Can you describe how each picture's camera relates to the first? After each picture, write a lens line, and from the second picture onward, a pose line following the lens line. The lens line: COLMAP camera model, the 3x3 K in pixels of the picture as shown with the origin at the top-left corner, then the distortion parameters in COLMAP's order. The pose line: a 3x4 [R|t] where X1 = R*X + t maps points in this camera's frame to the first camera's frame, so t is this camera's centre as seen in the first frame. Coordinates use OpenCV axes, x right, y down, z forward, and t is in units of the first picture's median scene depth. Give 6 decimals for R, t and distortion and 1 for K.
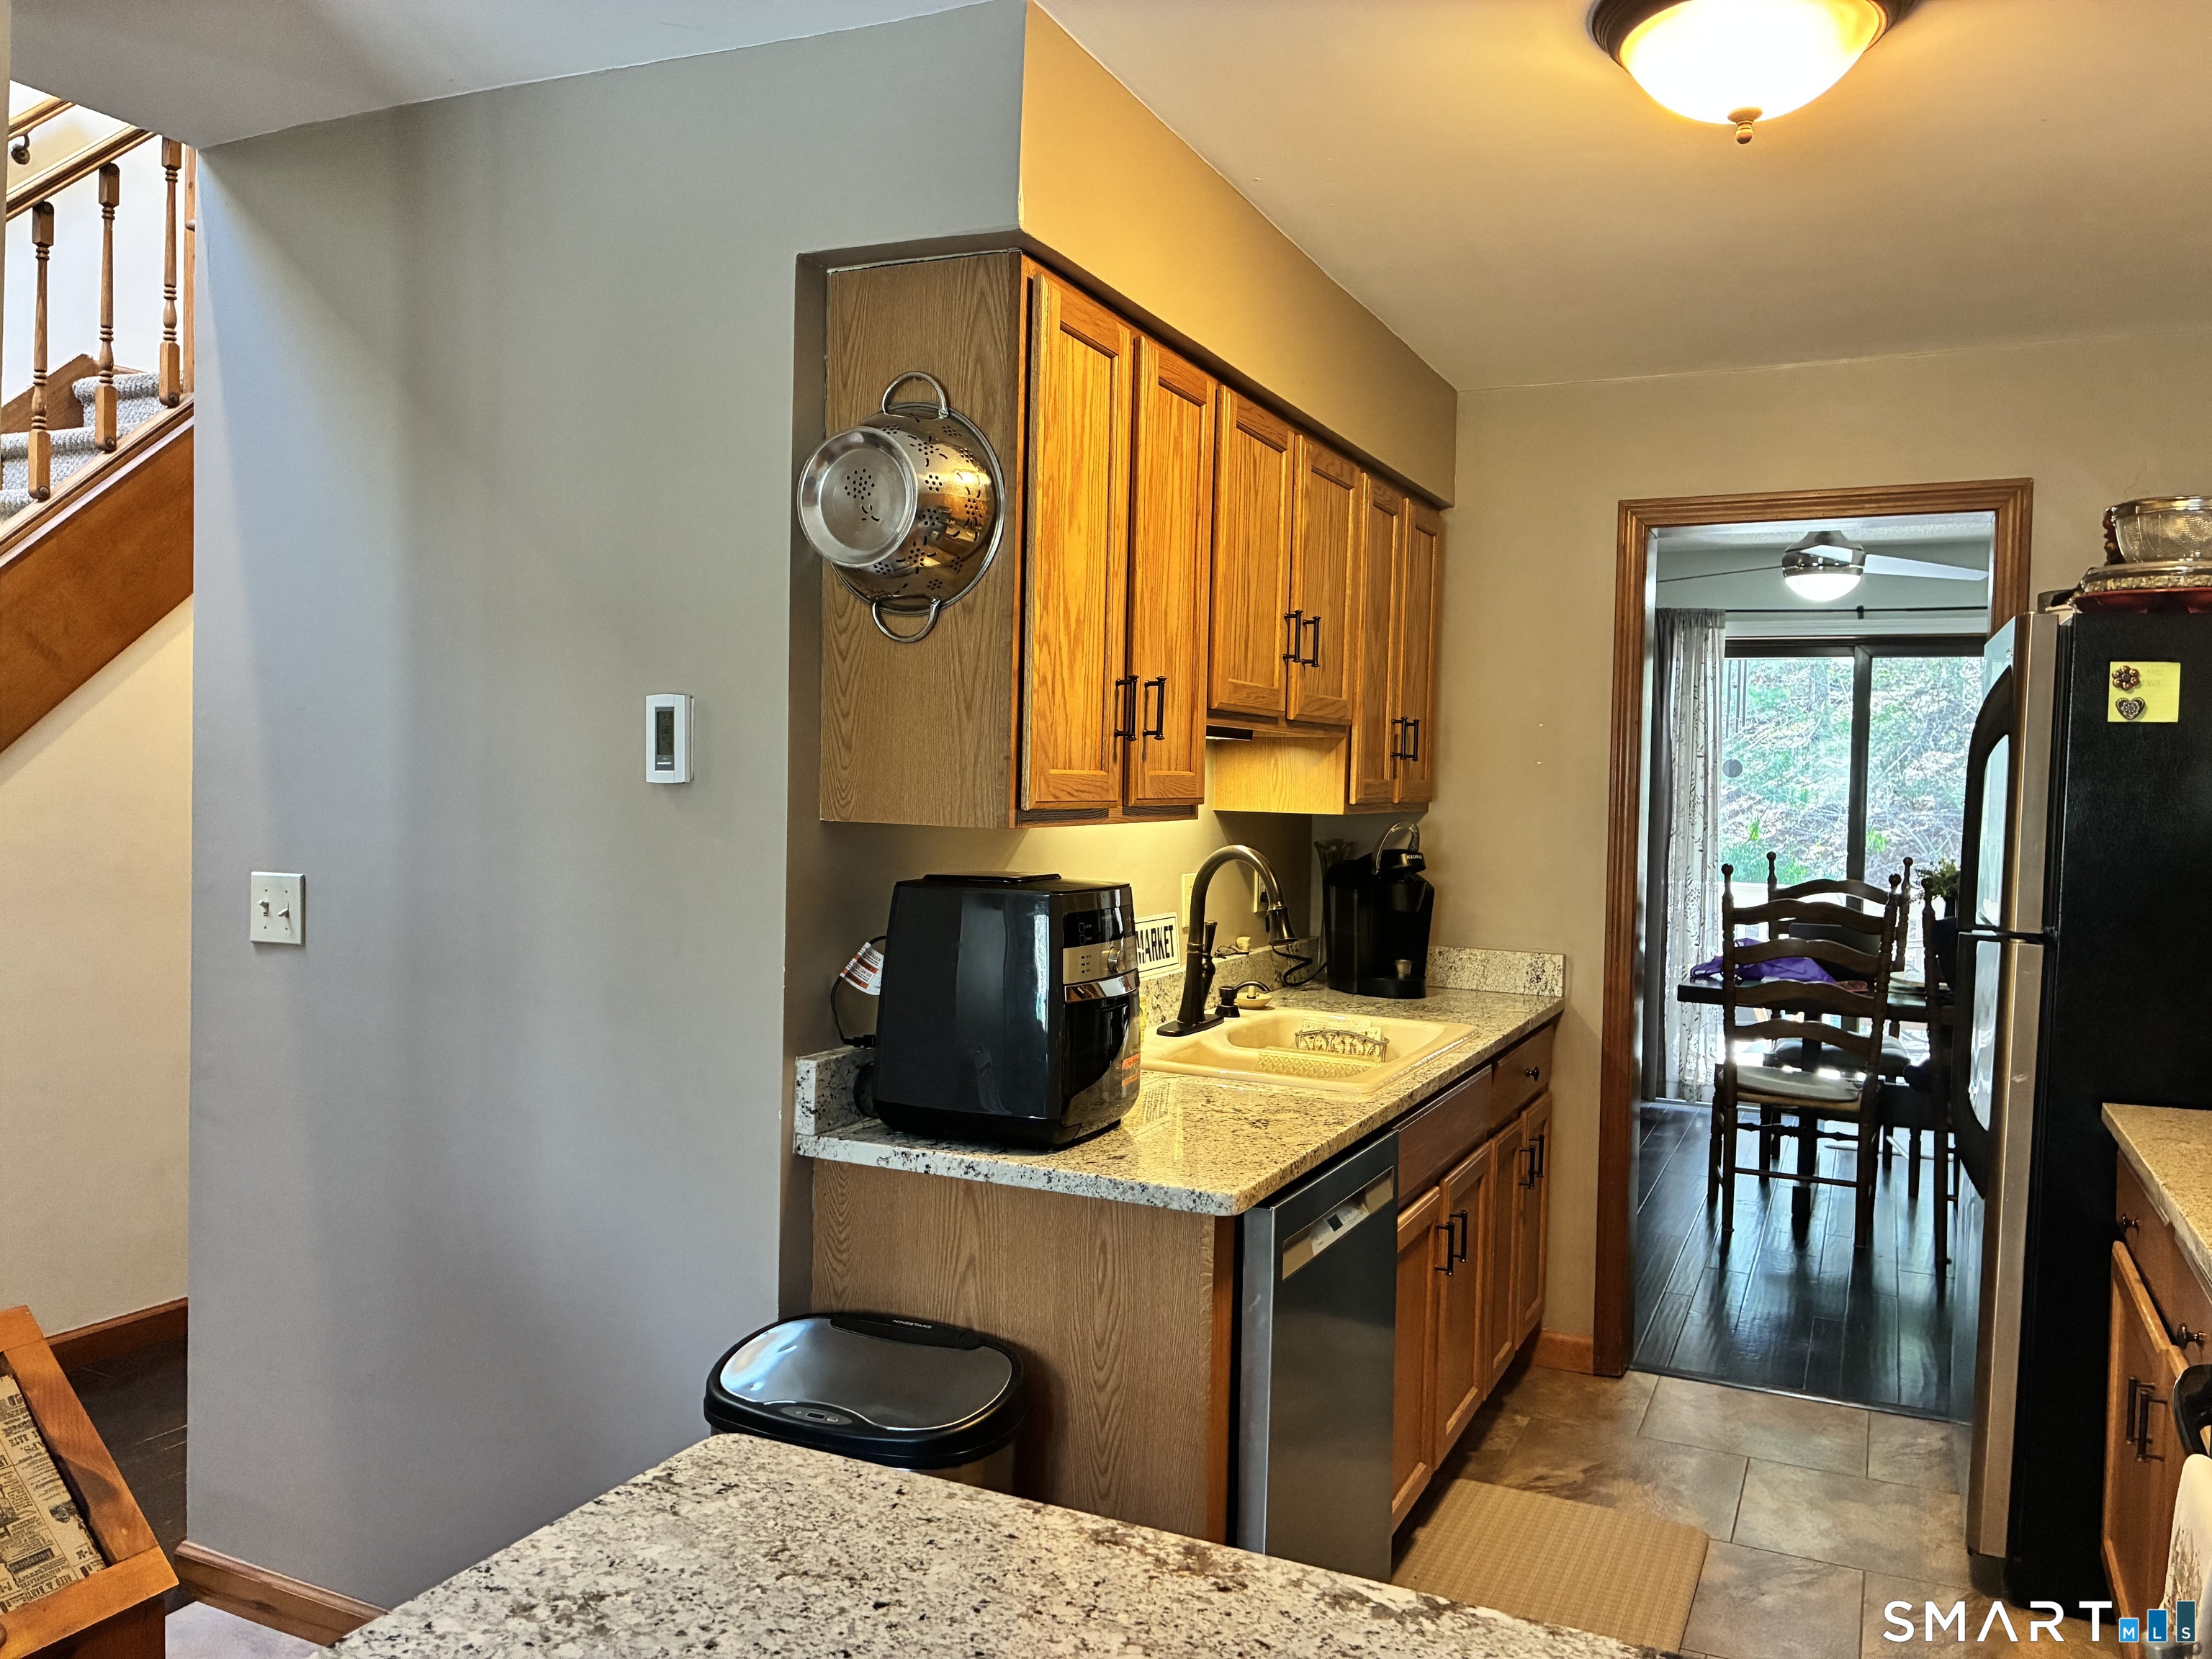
lens RADIAL K [[1676.9, 0, 1097.8], [0, 1676.9, 824.0], [0, 0, 1]] dist [0.051341, -0.065882]
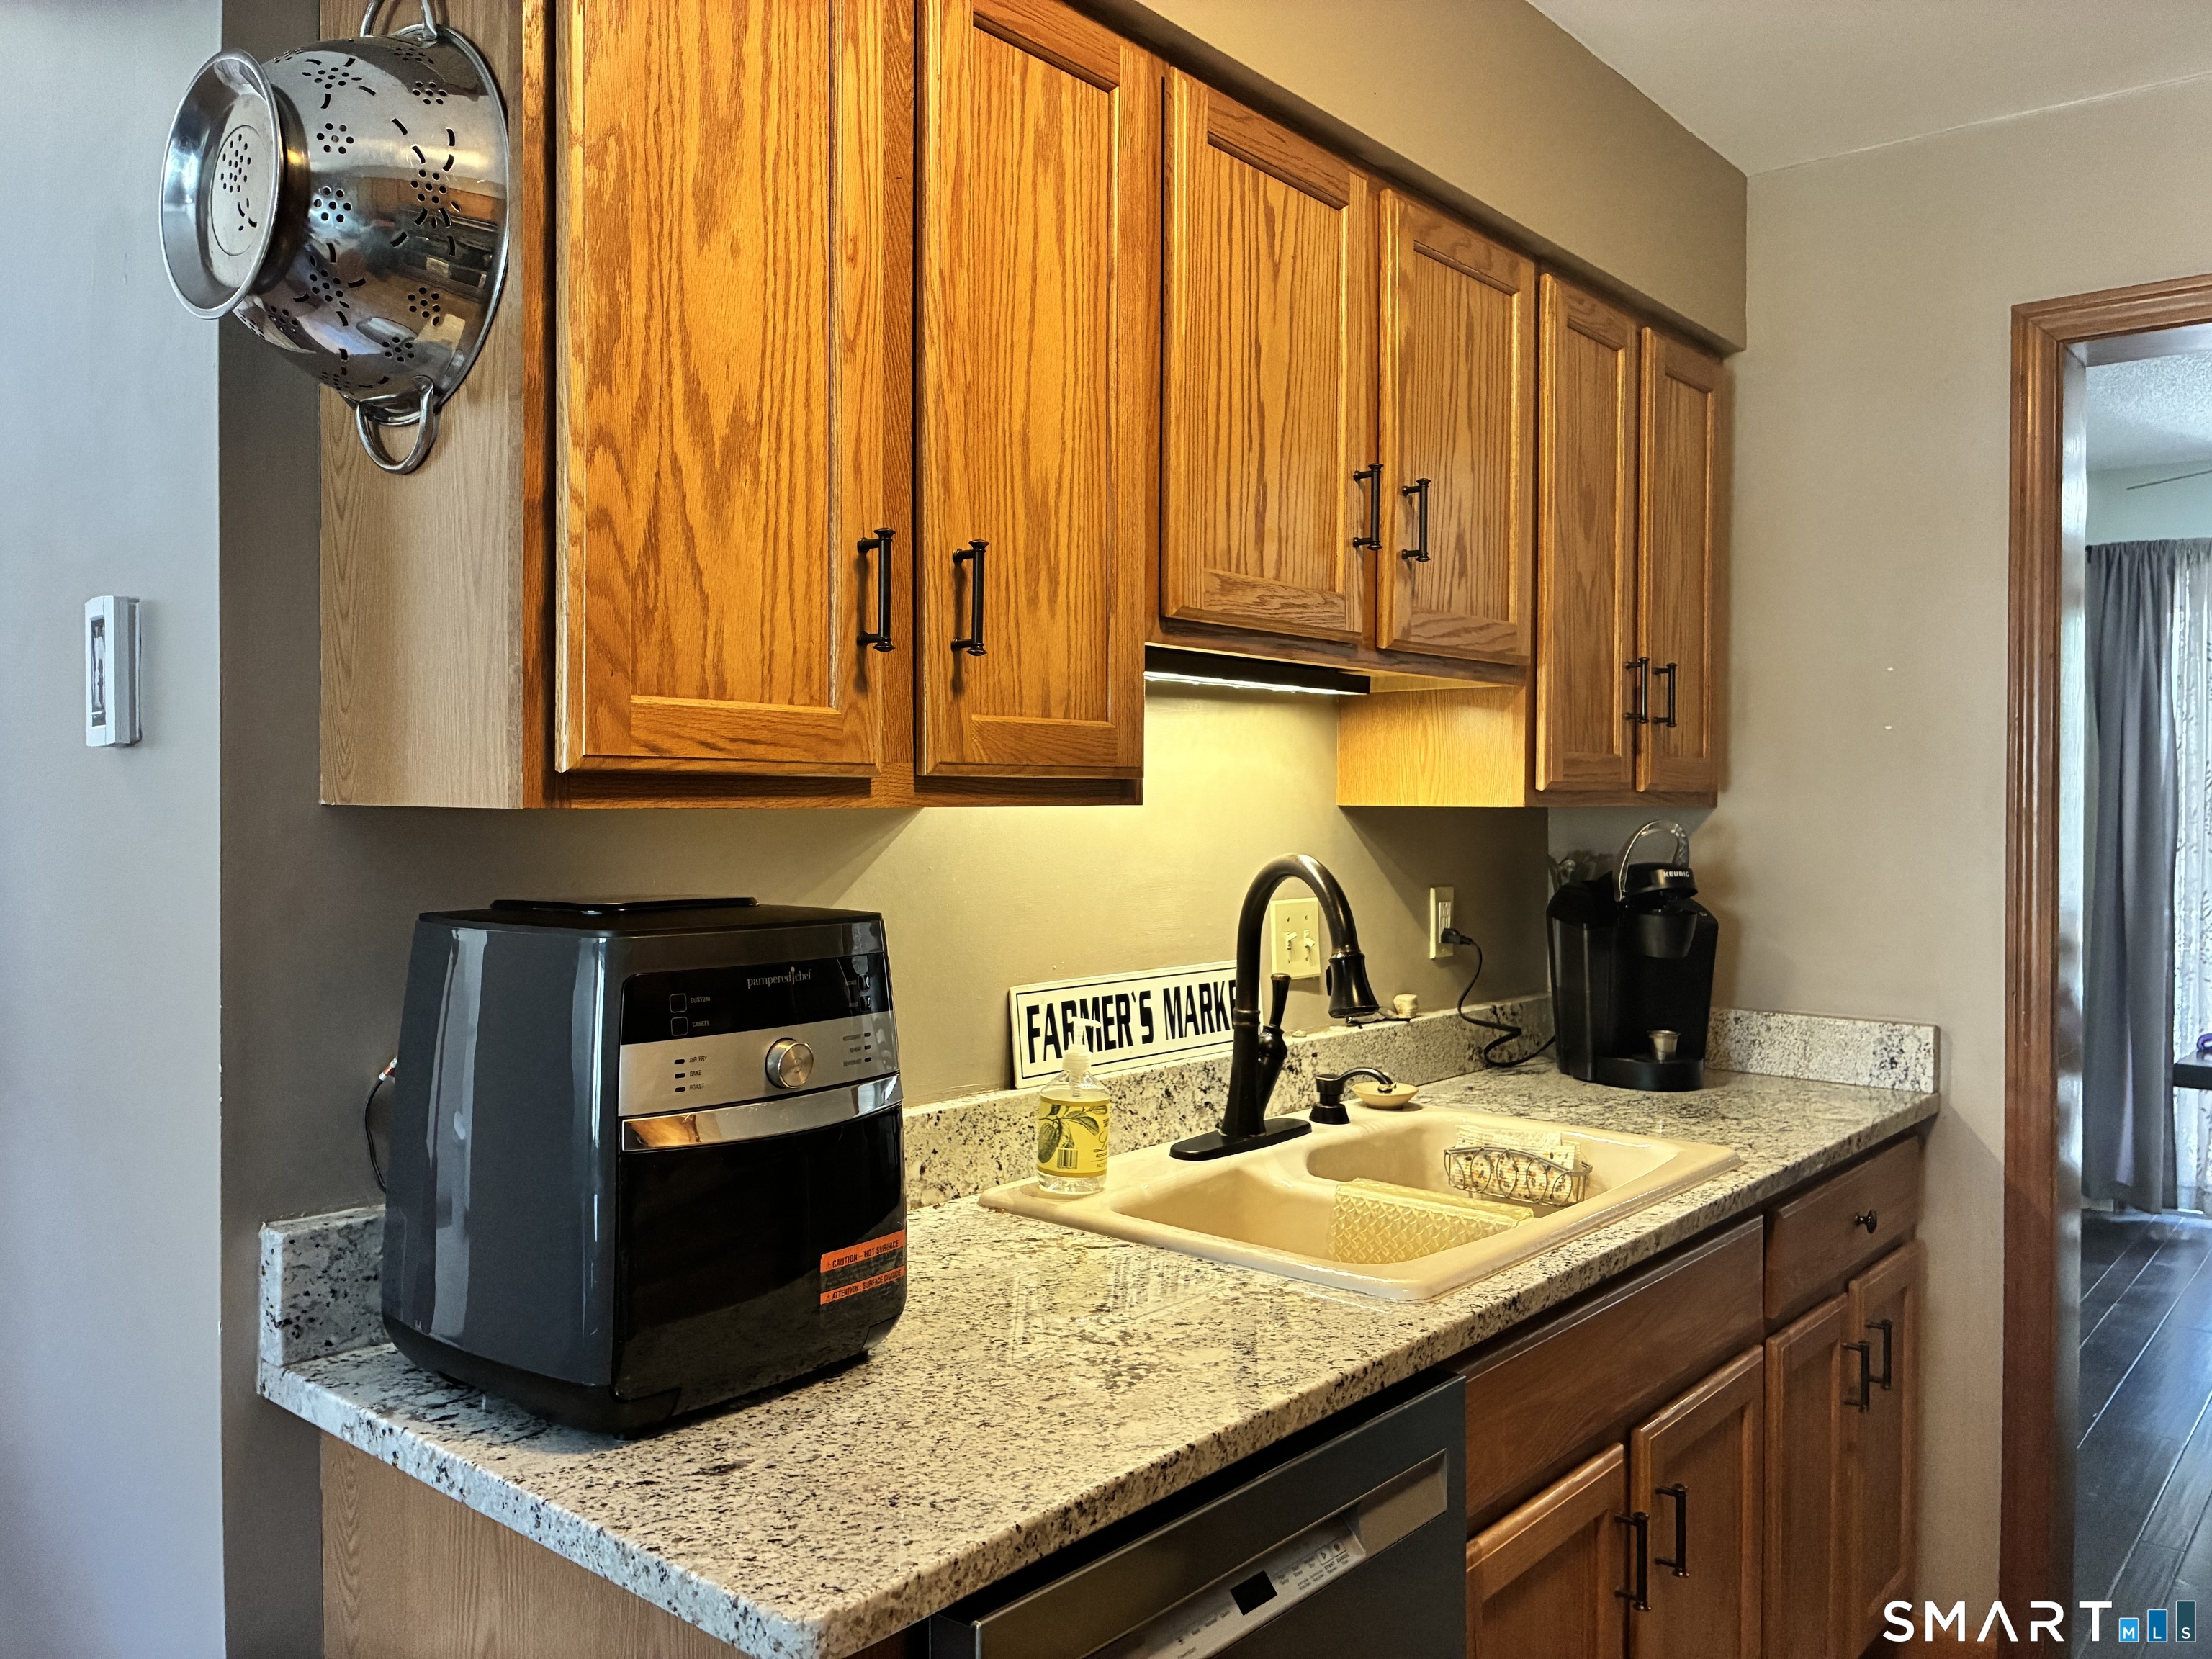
lens RADIAL K [[1676.9, 0, 1111.4], [0, 1676.9, 819.6], [0, 0, 1]] dist [0.051341, -0.065882]
pose [[0.967049, -0.017012, -0.254020, 0.234033], [0.011136, 0.999637, -0.024550, 0.019700], [0.254345, 0.020913, 0.966887, 0.504620]]
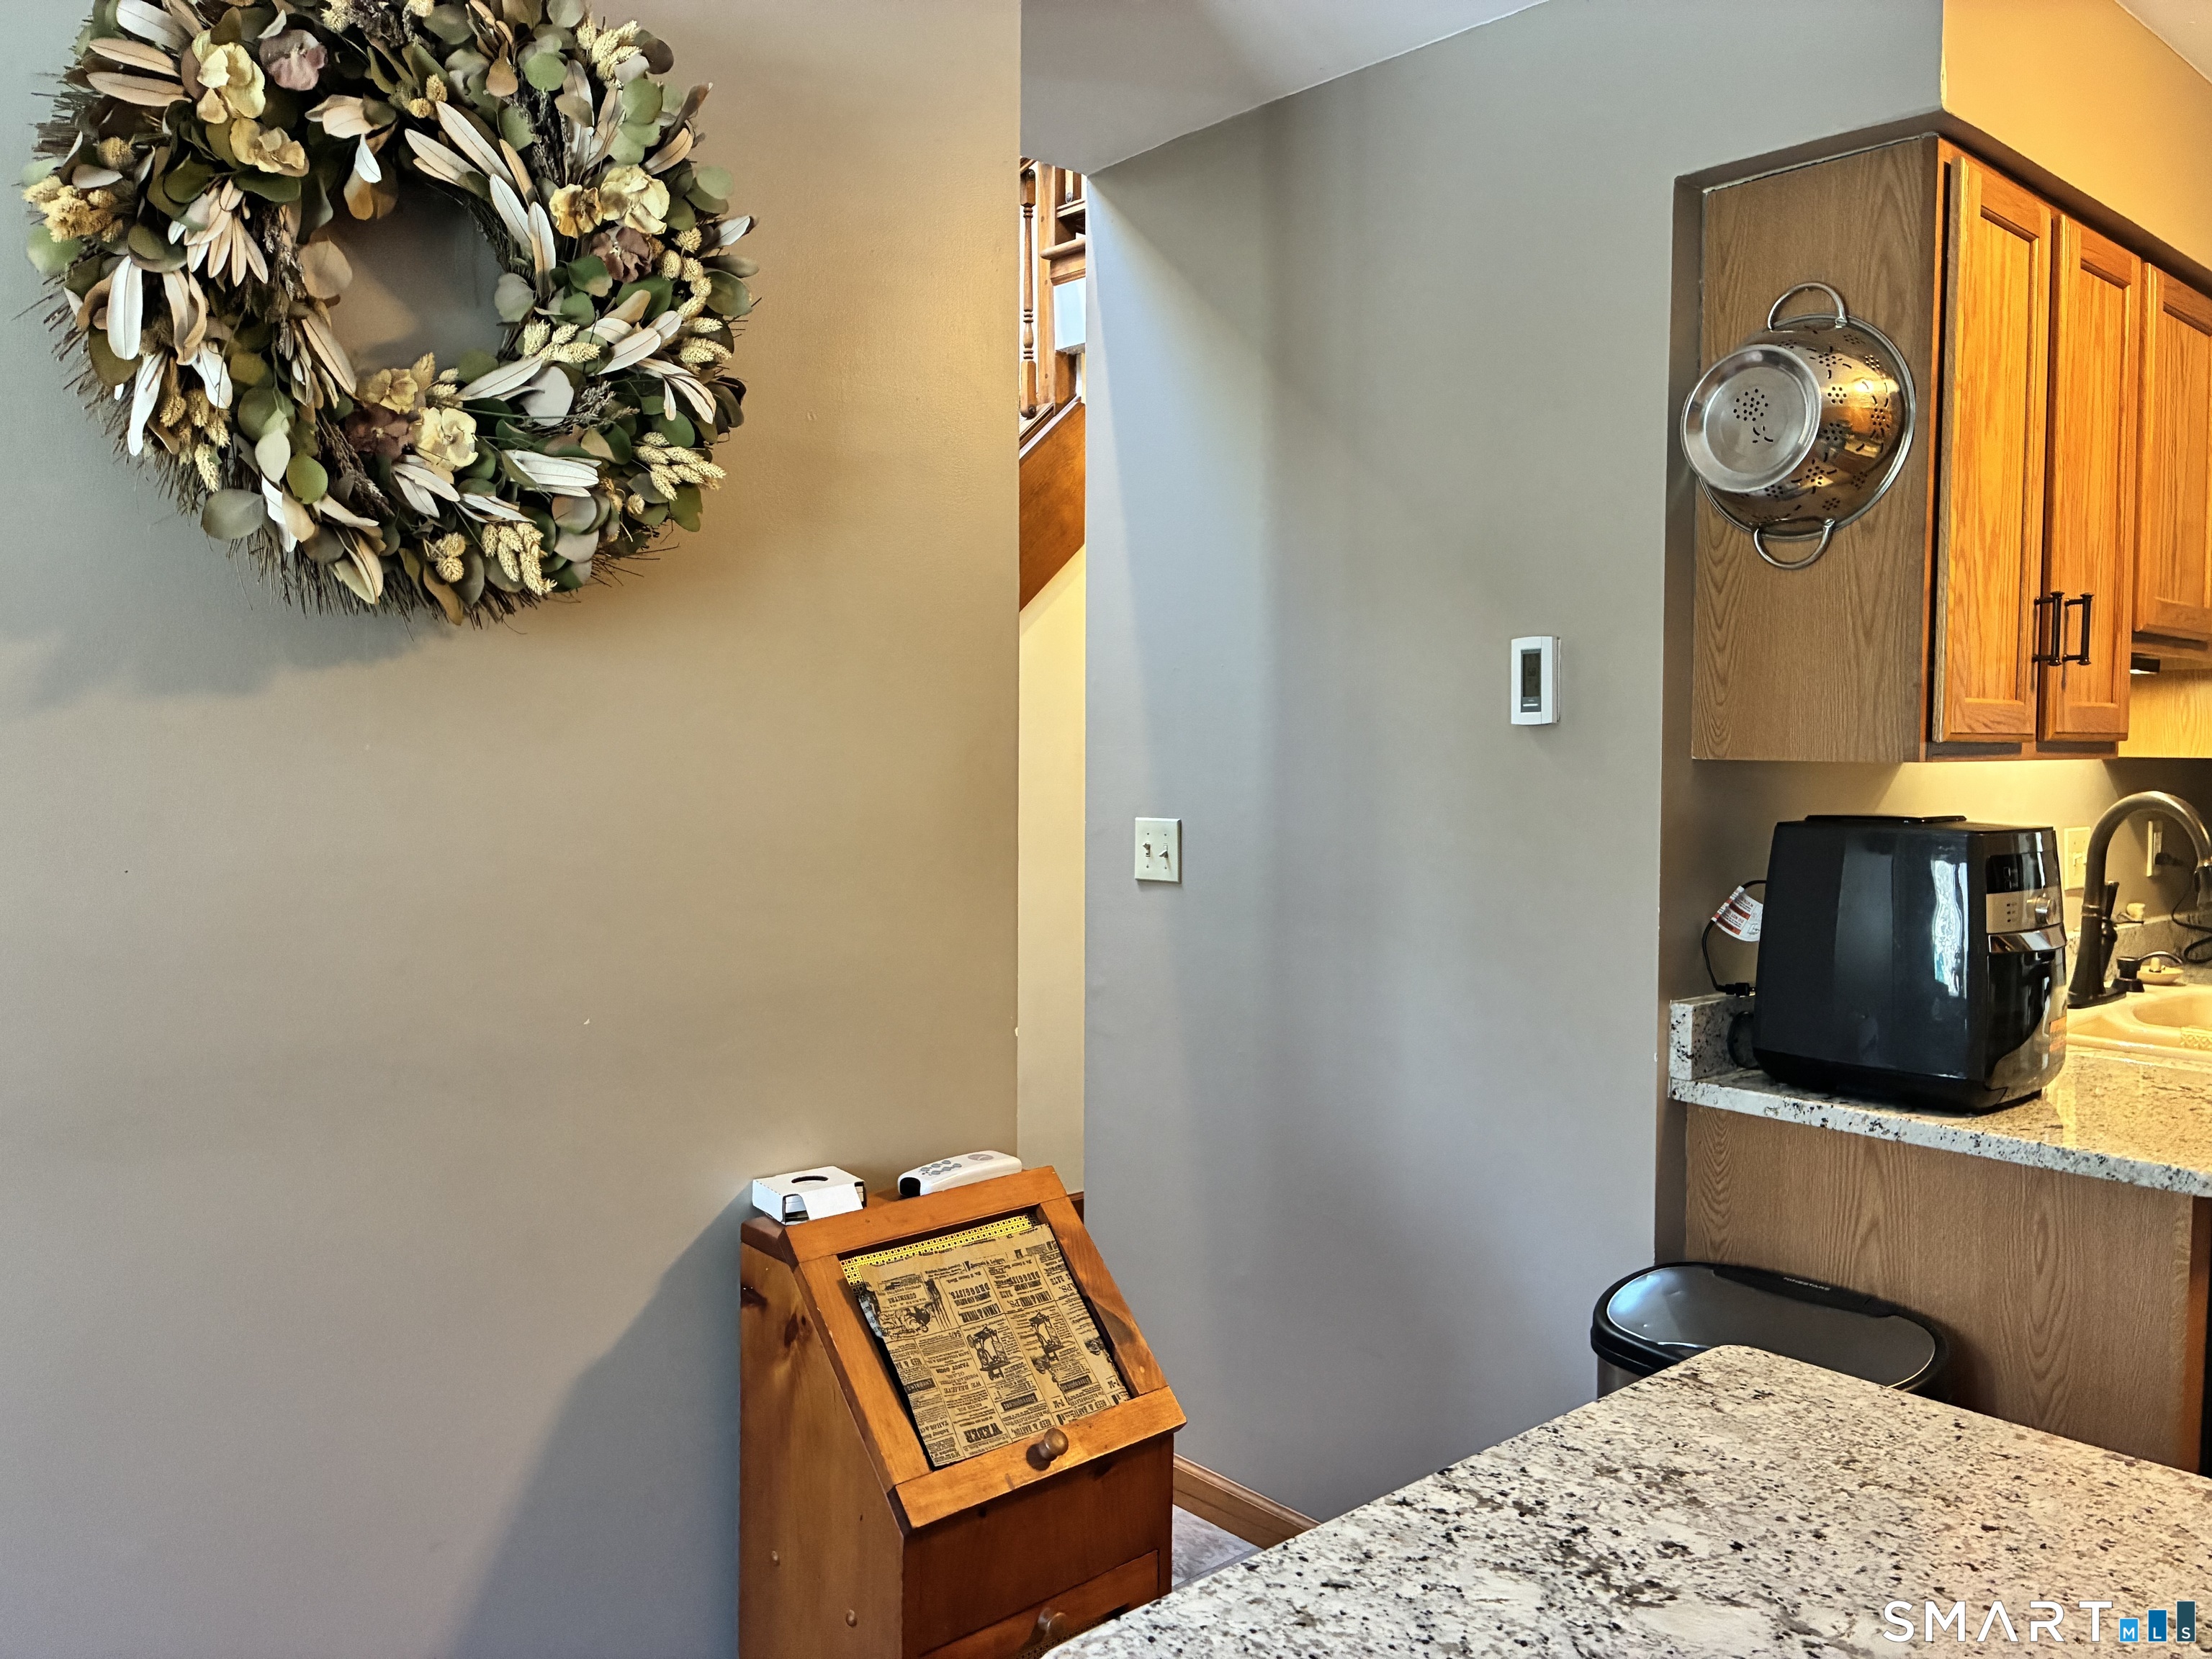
lens RADIAL K [[1676.9, 0, 1105.7], [0, 1676.9, 812.7], [0, 0, 1]] dist [0.051341, -0.065882]
pose [[0.917865, -0.002042, -0.396887, -0.088157], [0.004385, 0.999978, 0.004996, 0.022191], [0.396869, -0.006326, 0.917854, -0.030566]]
